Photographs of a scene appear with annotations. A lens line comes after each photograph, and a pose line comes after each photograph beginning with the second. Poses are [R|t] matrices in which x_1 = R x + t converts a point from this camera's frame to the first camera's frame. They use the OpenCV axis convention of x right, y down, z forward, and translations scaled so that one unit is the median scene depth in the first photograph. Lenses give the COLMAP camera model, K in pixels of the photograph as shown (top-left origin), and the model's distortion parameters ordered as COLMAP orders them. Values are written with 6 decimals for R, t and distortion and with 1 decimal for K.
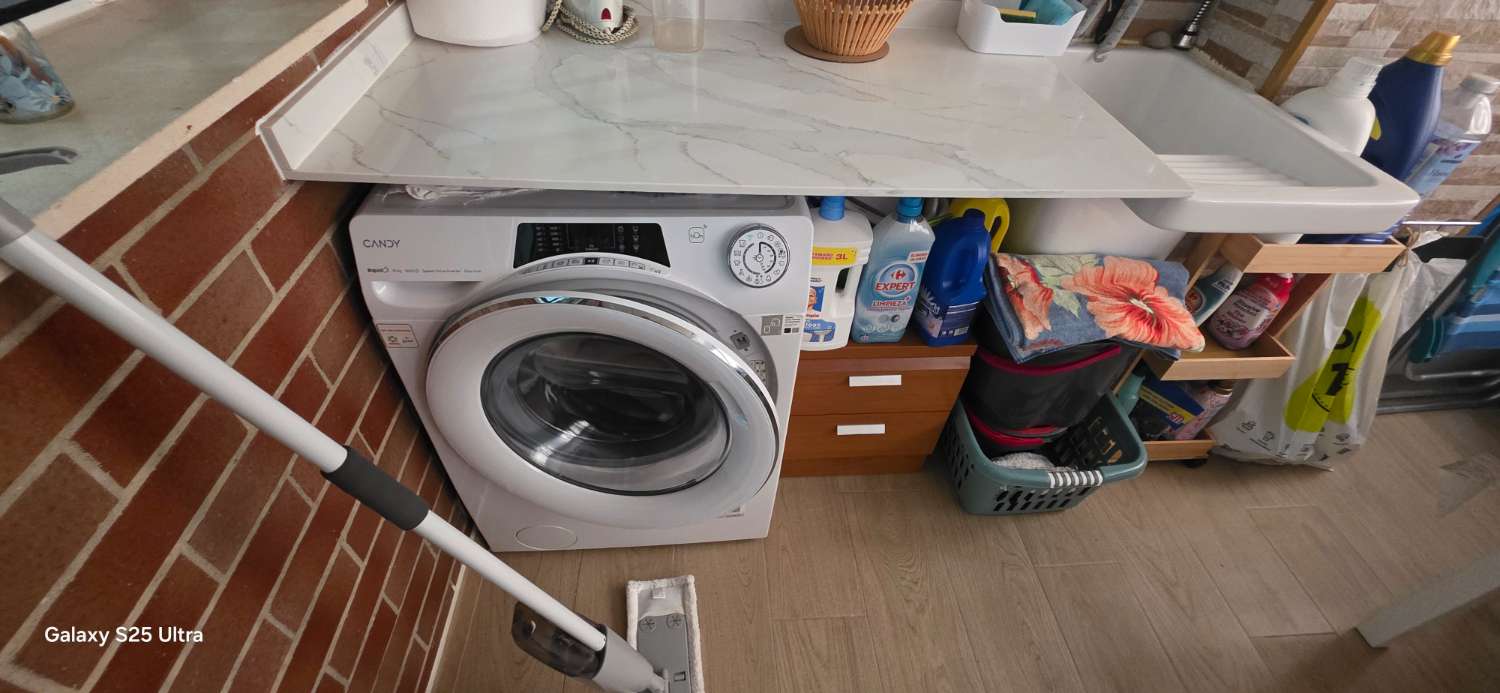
lens RADIAL K [[602.7, 0, 748.9], [0, 602.7, 337.3], [0, 0, 1]] dist [0.001071, 0.000244]
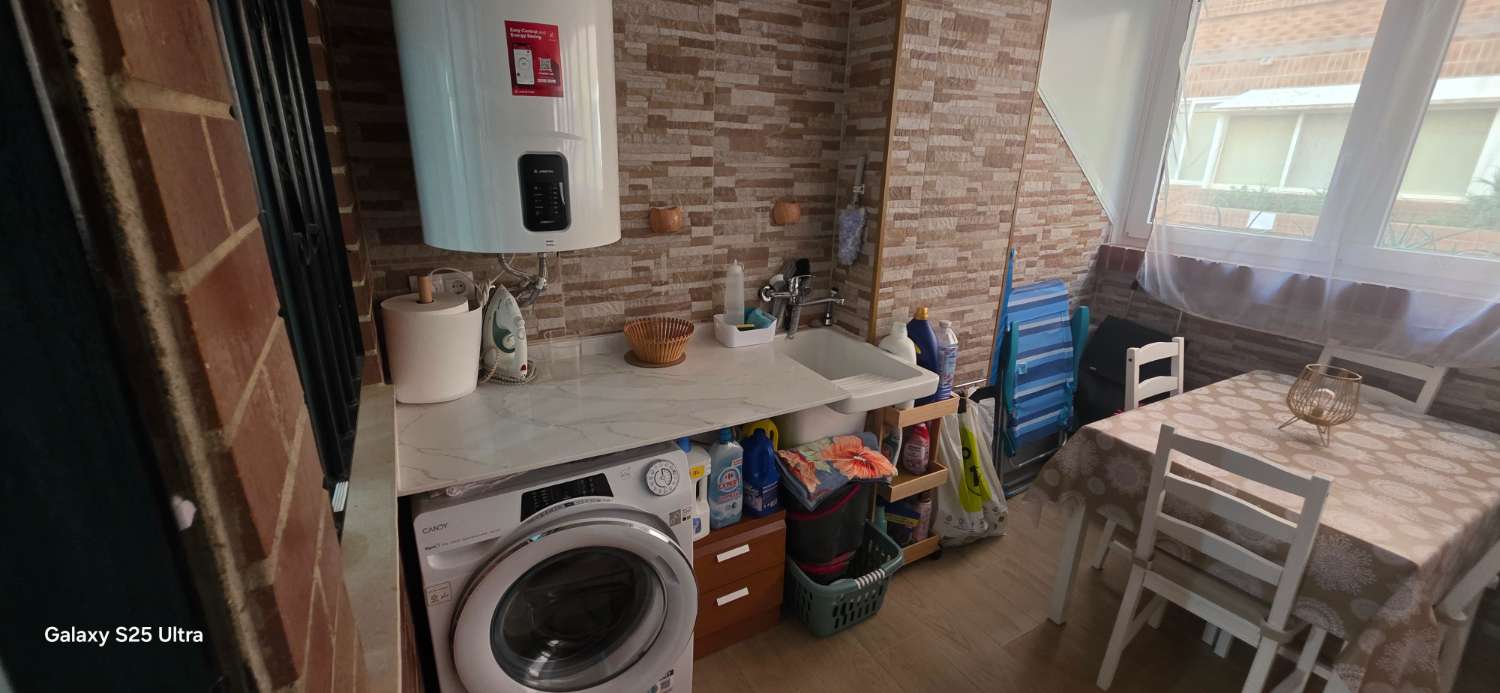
lens RADIAL K [[602.7, 0, 749.5], [0, 602.7, 341.1], [0, 0, 1]] dist [0.001071, 0.000244]
pose [[0.901419, -0.167204, 0.399357, -0.273245], [0.317040, 0.883093, -0.345880, 0.144031], [-0.294837, 0.438395, 0.849047, -0.526739]]
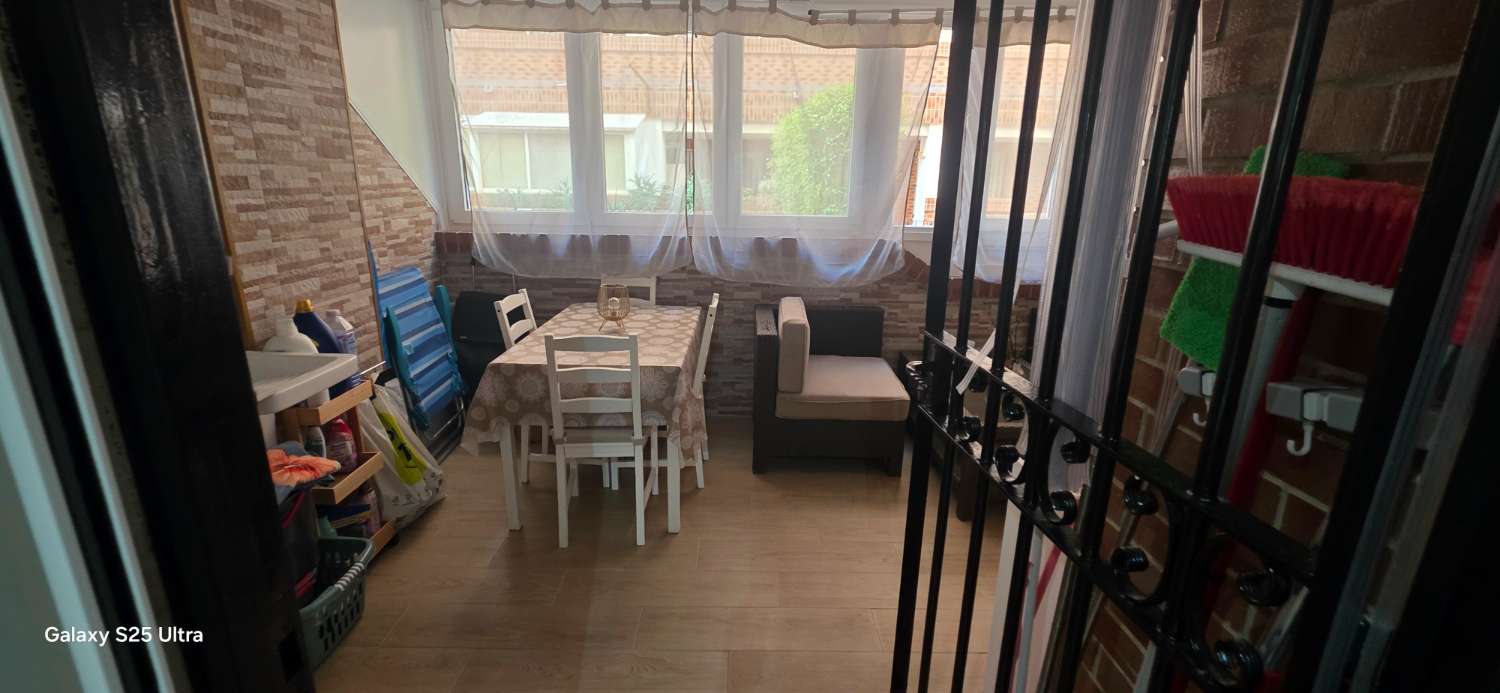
lens RADIAL K [[602.7, 0, 748.9], [0, 602.7, 342.4], [0, 0, 1]] dist [0.001071, 0.000244]
pose [[0.065587, -0.317299, 0.946055, -0.674282], [0.673753, 0.713424, 0.192568, 0.215399], [-0.736040, 0.624778, 0.260572, -0.521869]]
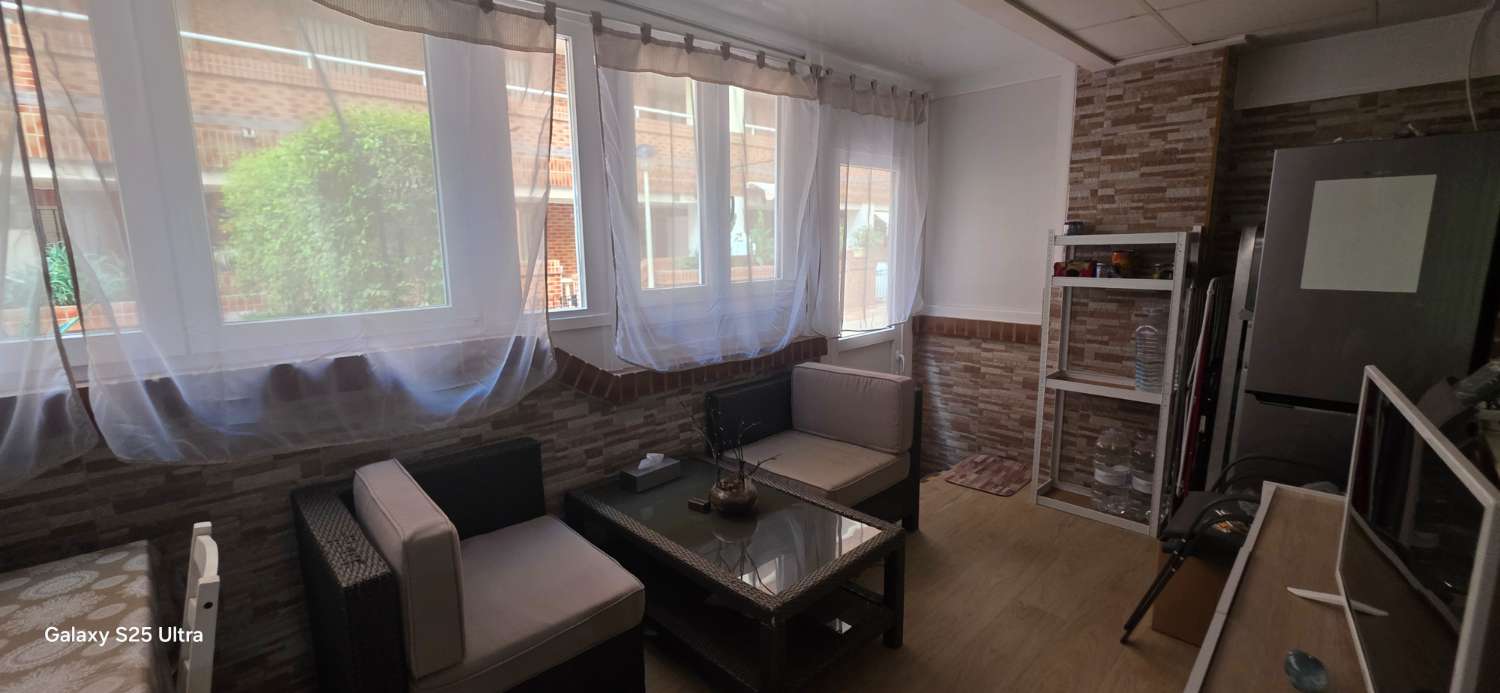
lens RADIAL K [[602.7, 0, 740.8], [0, 602.7, 343.4], [0, 0, 1]] dist [0.001071, 0.000244]
pose [[-0.636964, -0.179967, 0.749592, 0.432218], [0.509447, 0.631508, 0.584518, 0.123838], [-0.578567, 0.754195, -0.310565, -0.349168]]
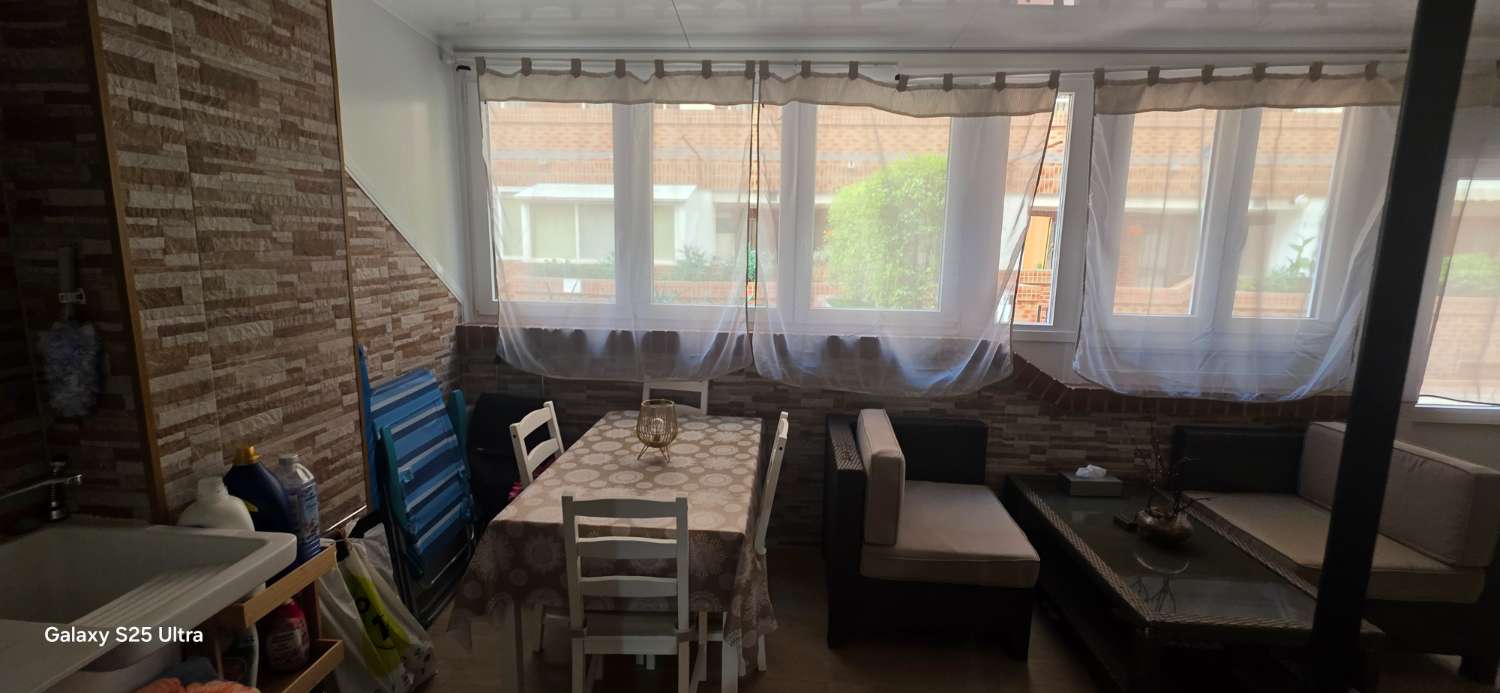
lens RADIAL K [[602.7, 0, 753.8], [0, 602.7, 337.4], [0, 0, 1]] dist [0.001071, 0.000244]
pose [[0.129934, -0.211994, 0.968595, -0.138913], [0.671341, 0.737702, 0.071401, 0.064201], [-0.729670, 0.640980, 0.238173, -0.456161]]
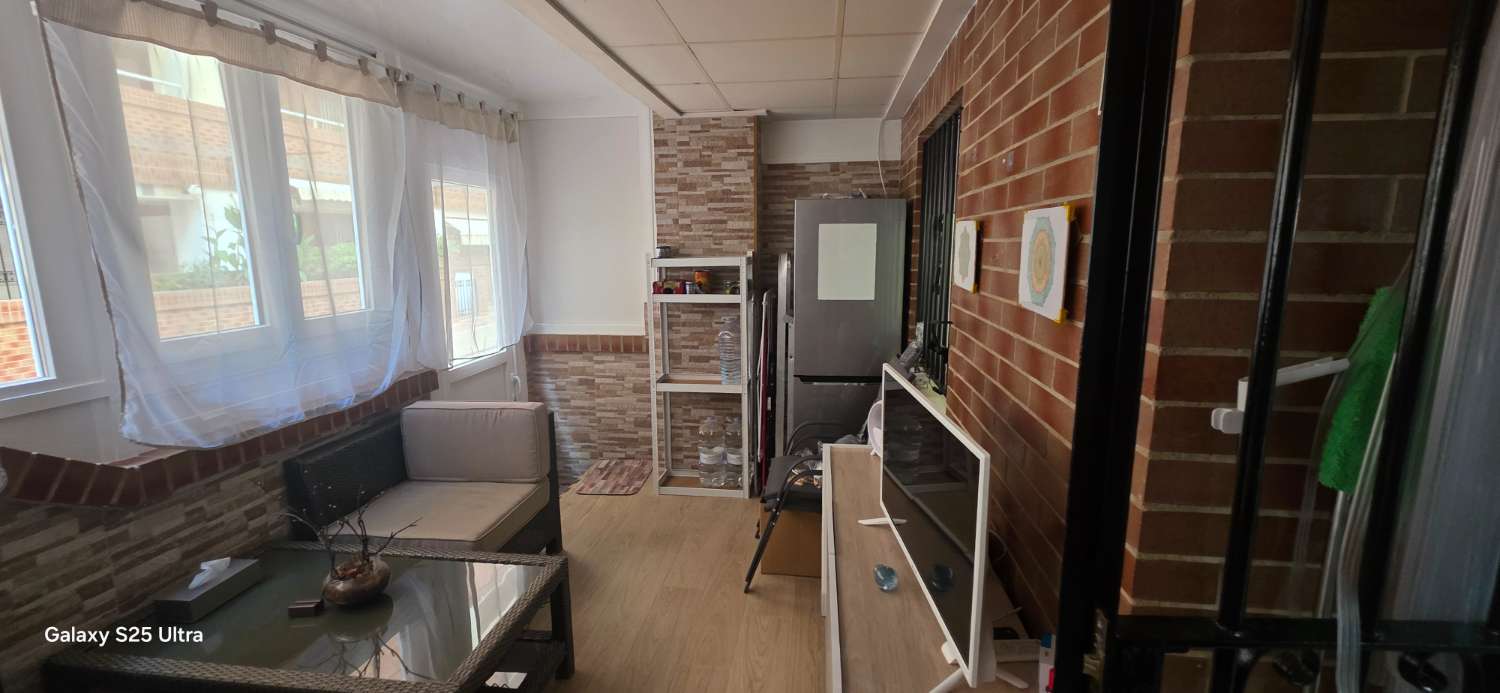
lens RADIAL K [[602.7, 0, 741.2], [0, 602.7, 340.3], [0, 0, 1]] dist [0.001071, 0.000244]
pose [[-0.977677, -0.085839, 0.191782, 0.562046], [0.101276, 0.607200, 0.788068, 0.003773], [-0.184097, 0.789899, -0.584951, -0.325837]]
